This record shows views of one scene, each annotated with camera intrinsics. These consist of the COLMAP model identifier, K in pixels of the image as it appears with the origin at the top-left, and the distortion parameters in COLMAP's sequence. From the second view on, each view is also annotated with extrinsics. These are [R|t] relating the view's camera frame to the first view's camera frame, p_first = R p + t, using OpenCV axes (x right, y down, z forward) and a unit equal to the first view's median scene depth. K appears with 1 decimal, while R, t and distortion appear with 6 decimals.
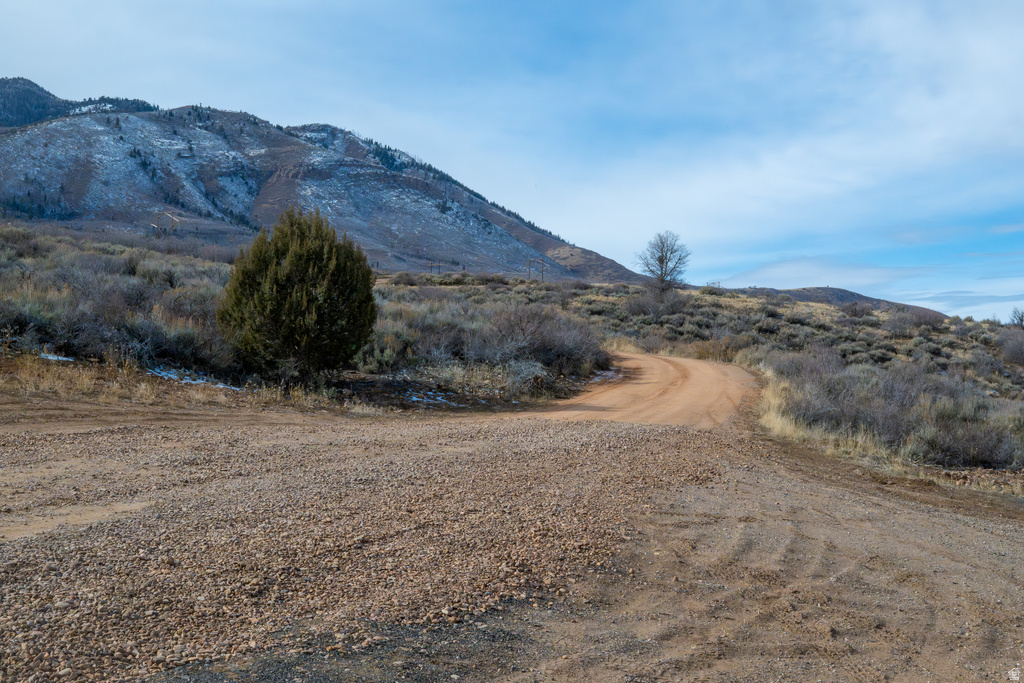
lens RADIAL K [[1381.0, 0, 511.6], [0, 1381.0, 342.0], [0, 0, 1]] dist [0.005999, 0.000000]
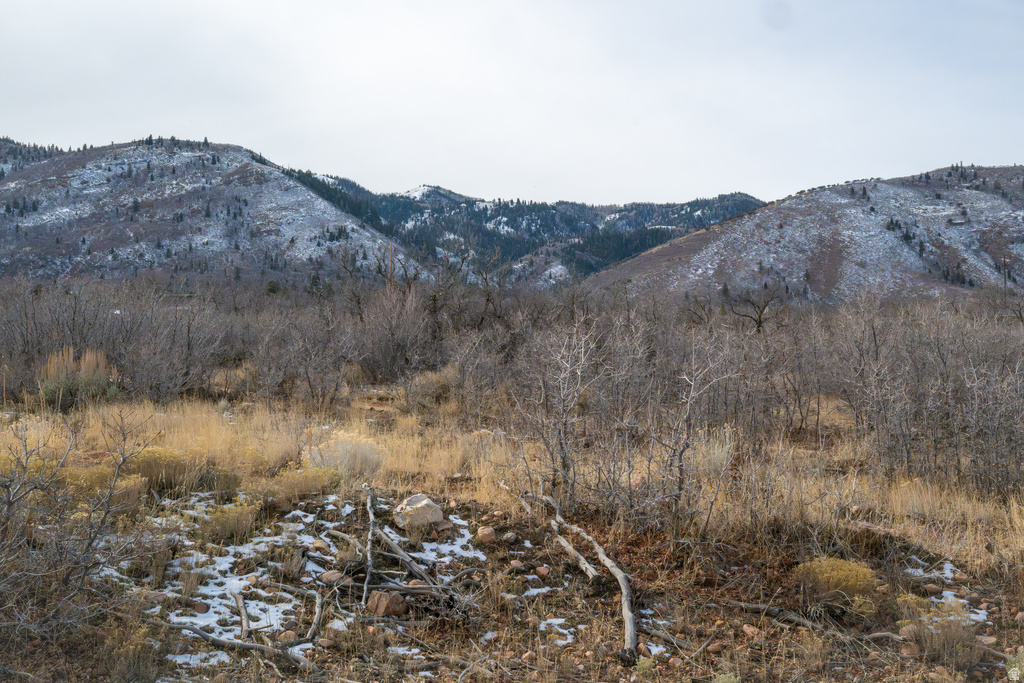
lens RADIAL K [[1177.4, 0, 511.7], [0, 1177.4, 340.4], [0, 0, 1]] dist [0.007222, 0.000000]
pose [[0.859589, -0.074877, -0.505471, -0.127806], [0.035512, 0.995568, -0.087086, -0.023256], [0.509751, 0.056908, 0.858438, 0.331981]]
